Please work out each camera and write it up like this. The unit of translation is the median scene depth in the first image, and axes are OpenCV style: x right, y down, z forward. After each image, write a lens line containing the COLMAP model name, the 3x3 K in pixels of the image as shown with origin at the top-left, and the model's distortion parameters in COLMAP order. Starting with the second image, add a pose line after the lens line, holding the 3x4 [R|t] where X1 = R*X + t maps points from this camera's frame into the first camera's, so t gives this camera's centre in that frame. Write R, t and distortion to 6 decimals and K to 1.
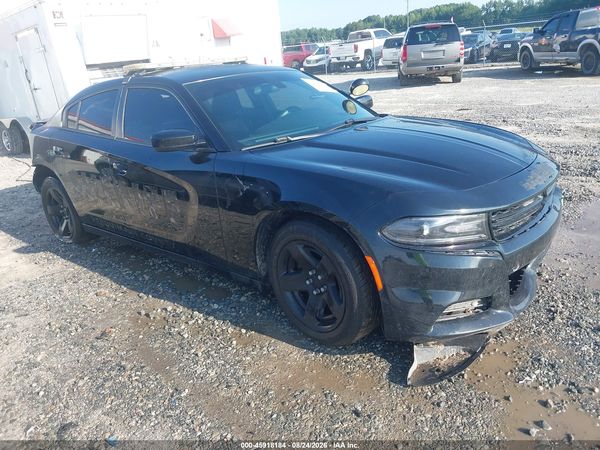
lens RADIAL K [[490.6, 0, 301.8], [0, 490.6, 224.9], [0, 0, 1]] dist [-0.000858, -0.009034]
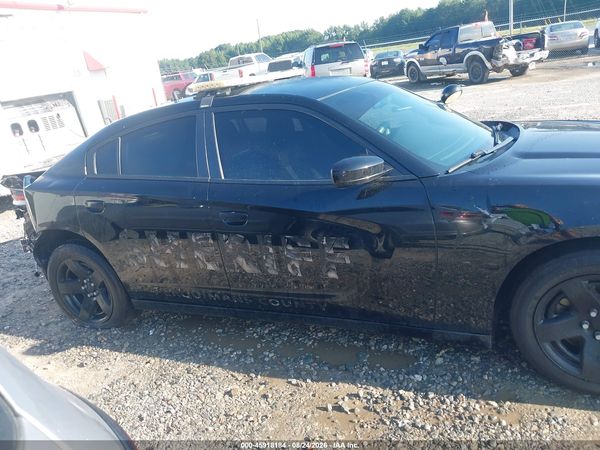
lens RADIAL K [[490.6, 0, 299.5], [0, 490.6, 224.4], [0, 0, 1]] dist [-0.000858, -0.009034]
pose [[0.957285, -0.132373, 0.257068, -0.103167], [0.145740, 0.988753, -0.033572, -0.014368], [-0.249732, 0.069603, 0.965810, 0.057249]]
